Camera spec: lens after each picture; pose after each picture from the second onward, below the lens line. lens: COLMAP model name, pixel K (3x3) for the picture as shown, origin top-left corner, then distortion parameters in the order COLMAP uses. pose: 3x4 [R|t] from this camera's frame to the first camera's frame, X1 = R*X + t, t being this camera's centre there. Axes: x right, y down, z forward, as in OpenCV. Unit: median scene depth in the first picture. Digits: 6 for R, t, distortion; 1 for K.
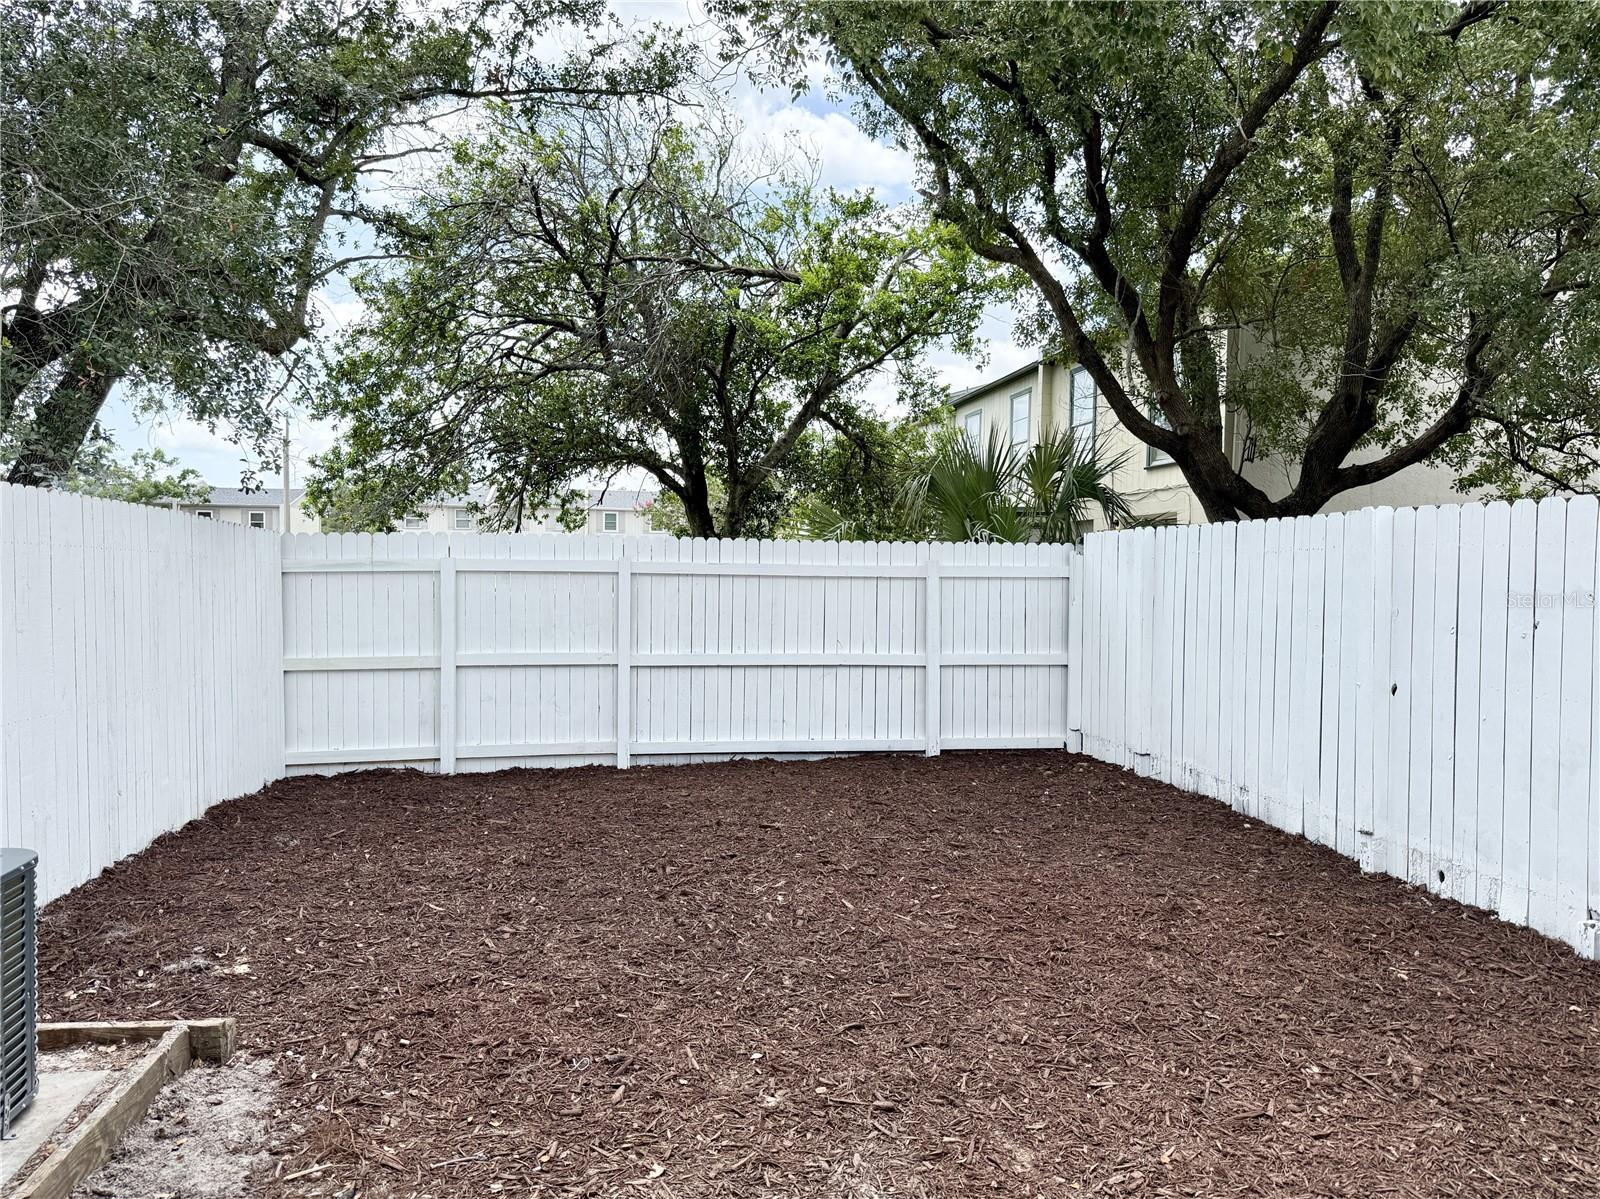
lens RADIAL K [[1164.8, 0, 796.3], [0, 1164.8, 597.9], [0, 0, 1]] dist [0.080446, -0.065280]
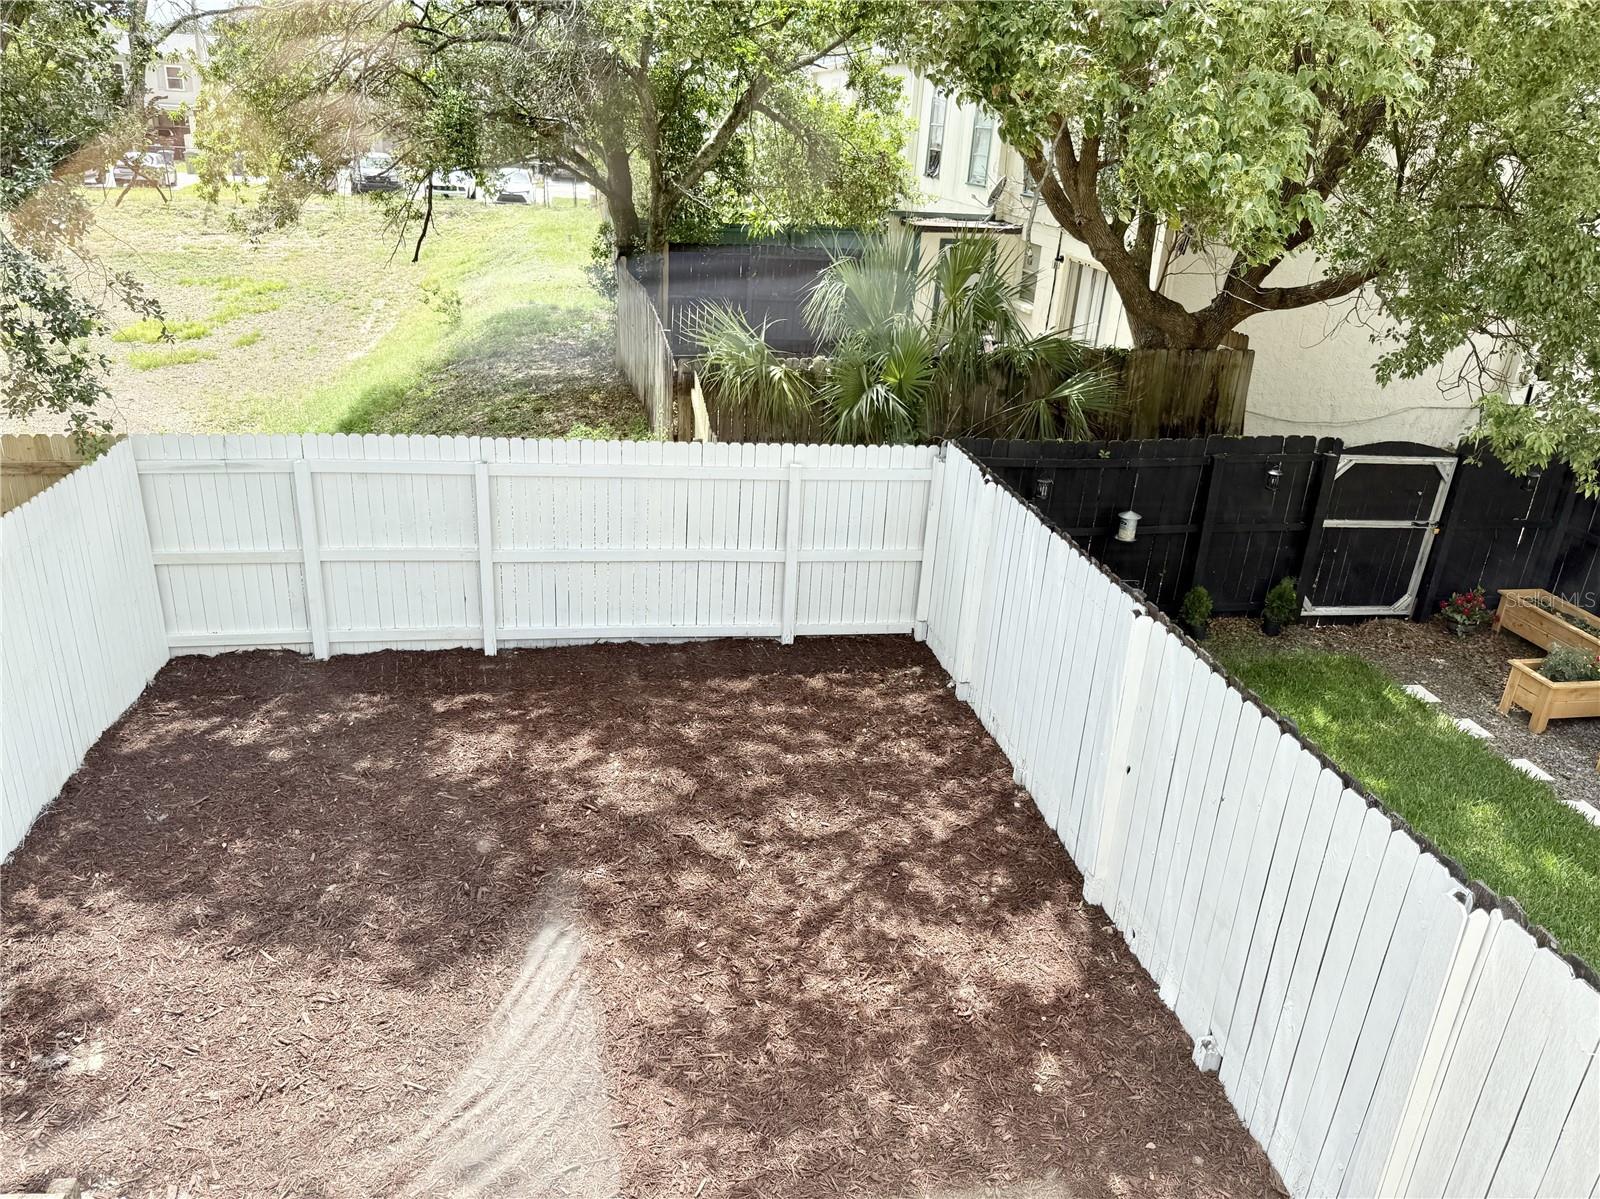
lens RADIAL K [[1164.8, 0, 801.3], [0, 1164.8, 593.9], [0, 0, 1]] dist [0.080446, -0.065280]
pose [[0.998480, 0.045235, 0.031499, 0.094658], [-0.053402, 0.935435, 0.349443, -0.281379], [-0.013658, -0.350593, 0.936428, 0.013701]]
